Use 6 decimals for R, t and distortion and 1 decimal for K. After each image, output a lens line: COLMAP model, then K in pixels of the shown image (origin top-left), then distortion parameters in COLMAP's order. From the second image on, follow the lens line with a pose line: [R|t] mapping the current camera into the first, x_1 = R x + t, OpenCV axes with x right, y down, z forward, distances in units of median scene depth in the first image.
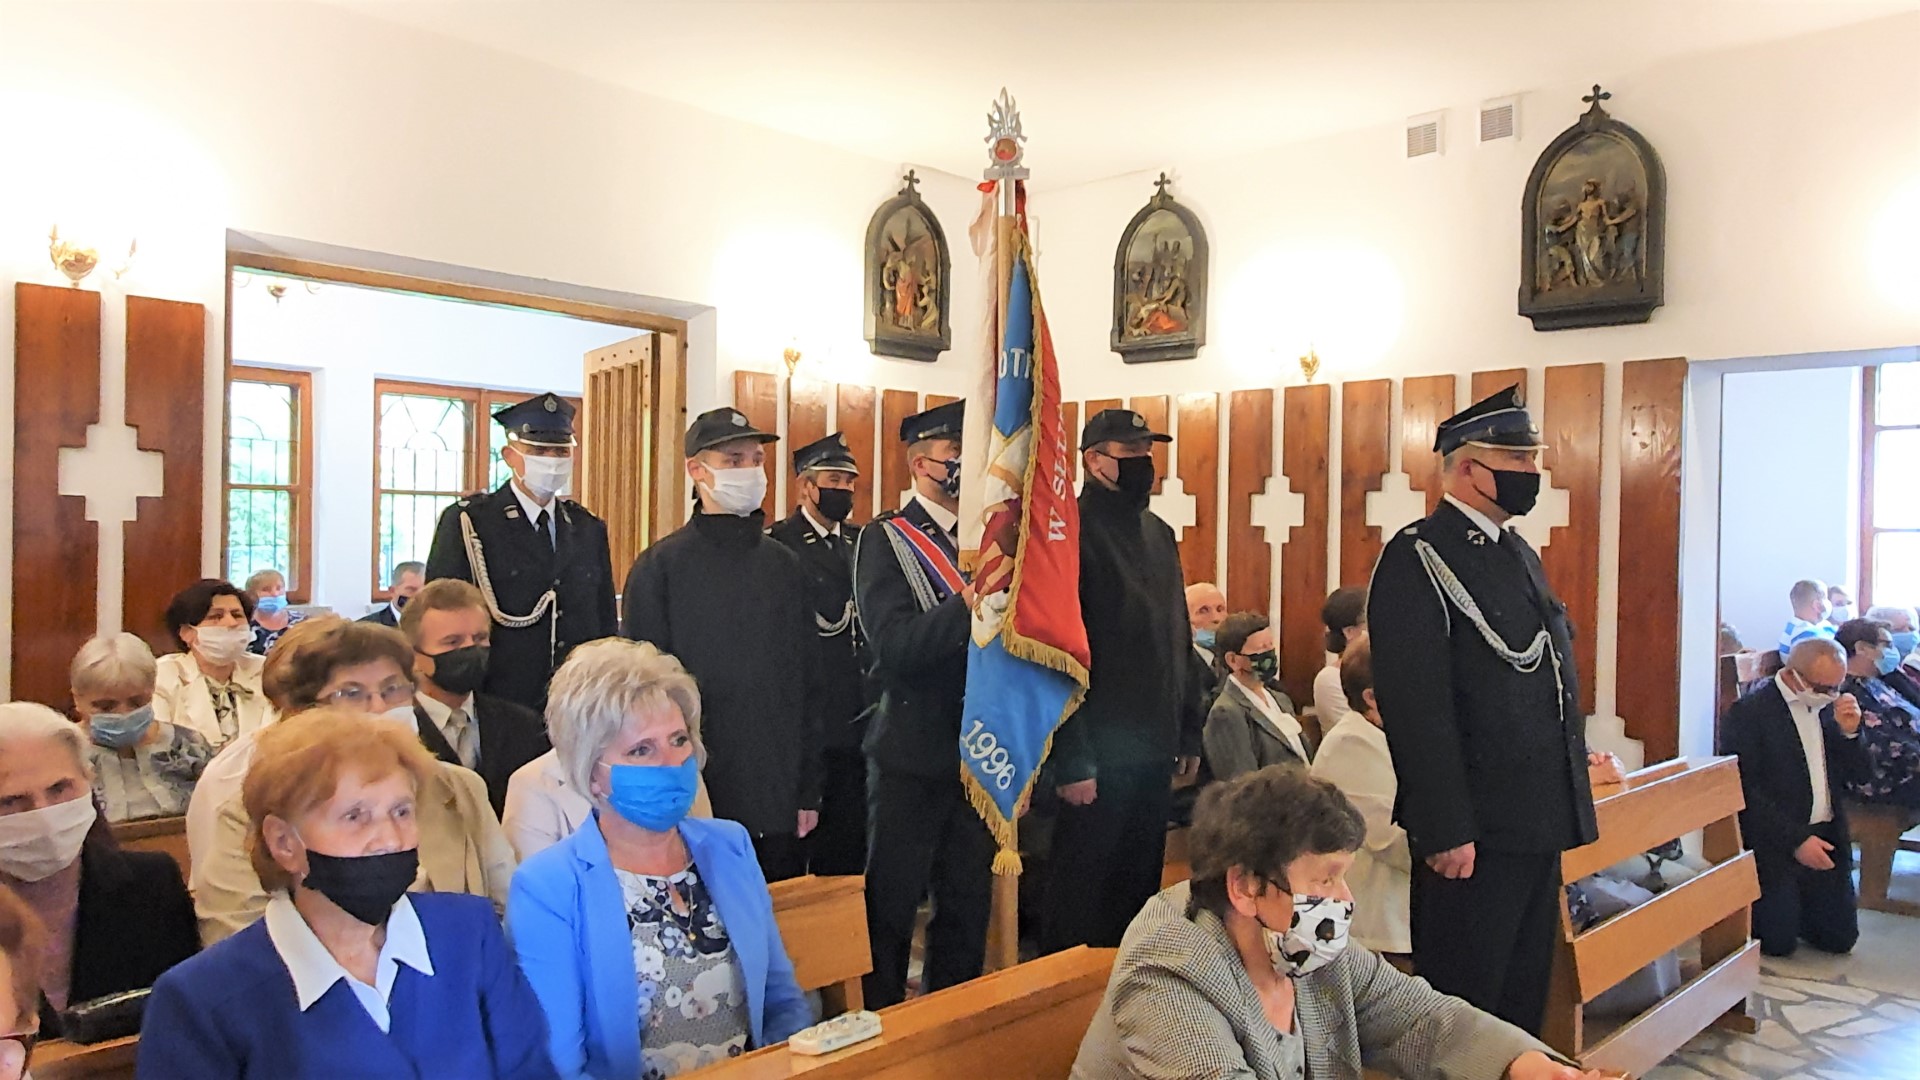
lens RADIAL K [[1375.1, 0, 956.4], [0, 1375.1, 539.9], [0, 0, 1]] dist [-0.006192, 0.000238]
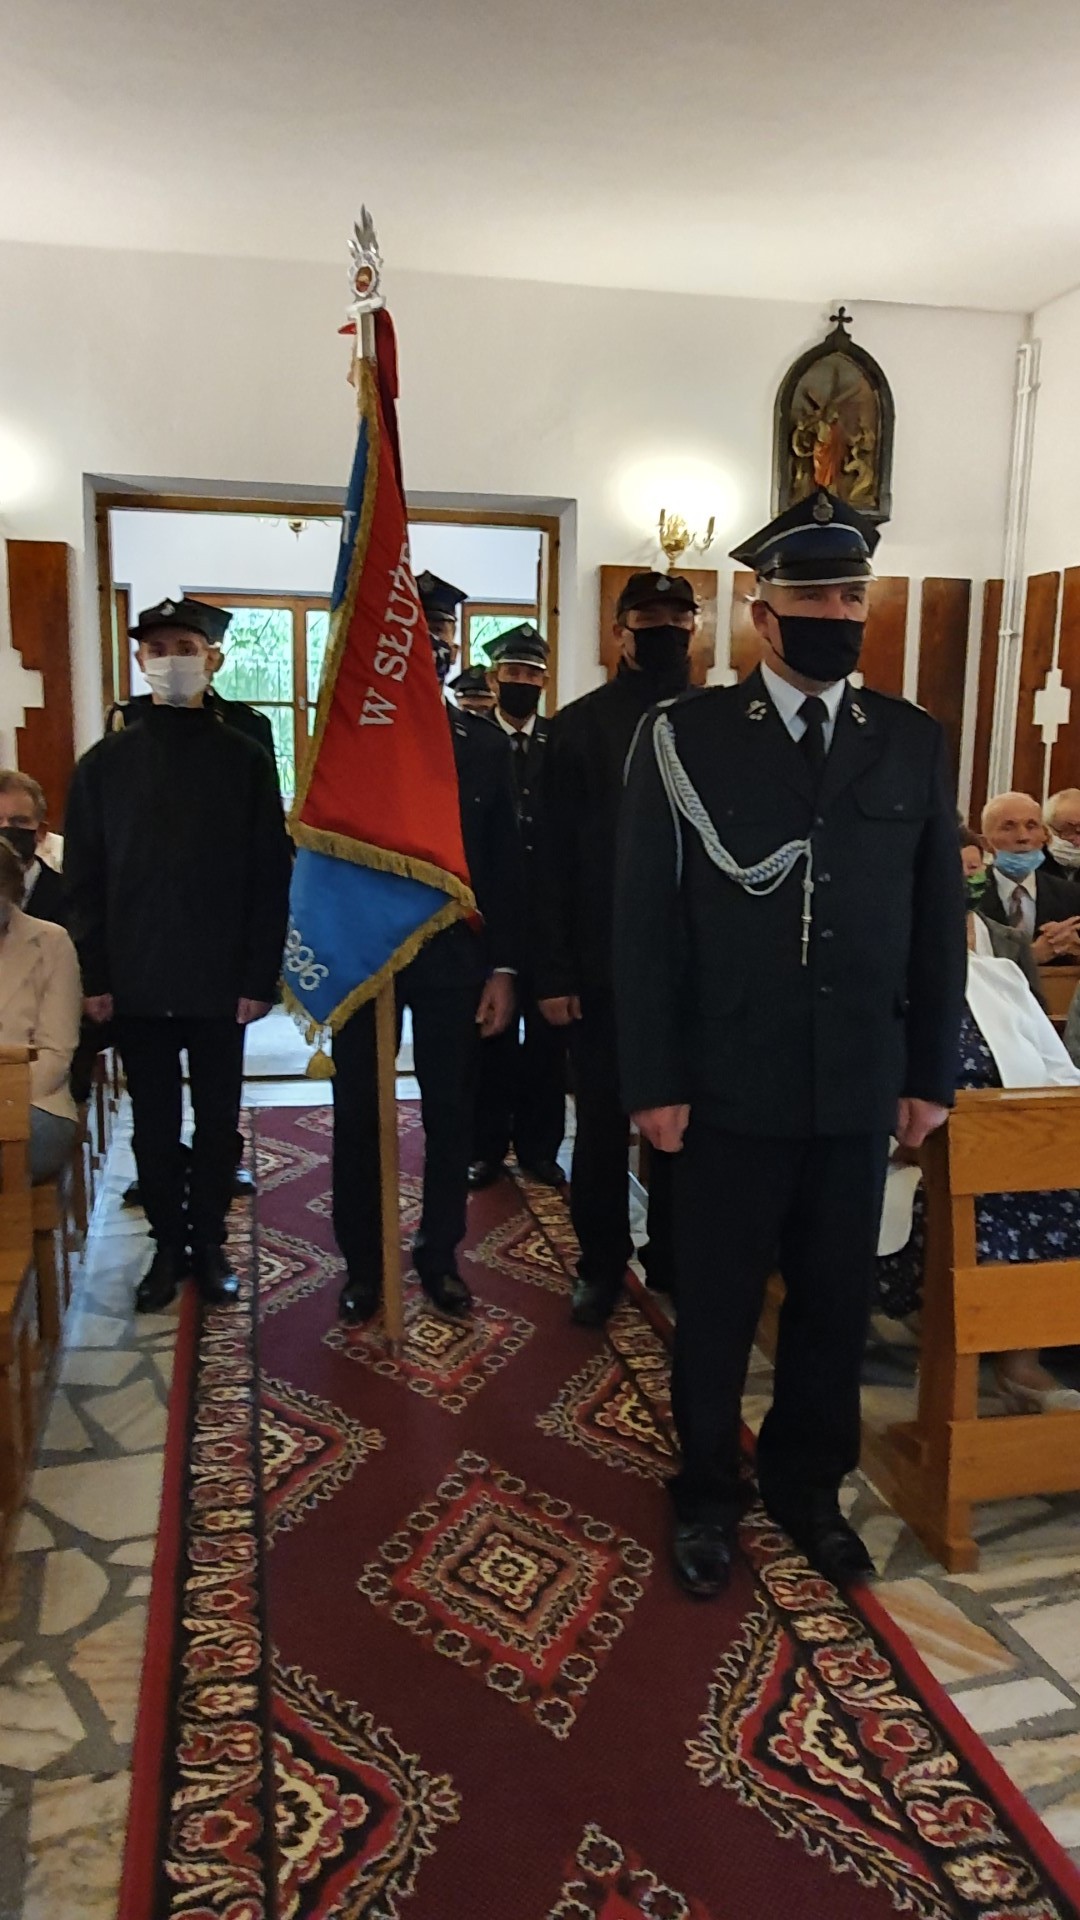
lens RADIAL K [[1375.1, 0, 537.3], [0, 1375.1, 965.0], [0, 0, 1]] dist [-0.006192, 0.000238]
pose [[0.816183, 0.084511, -0.571580, 0.477983], [-0.001059, 0.989463, 0.144785, 0.017639], [0.577793, -0.117566, 0.807672, 0.217495]]
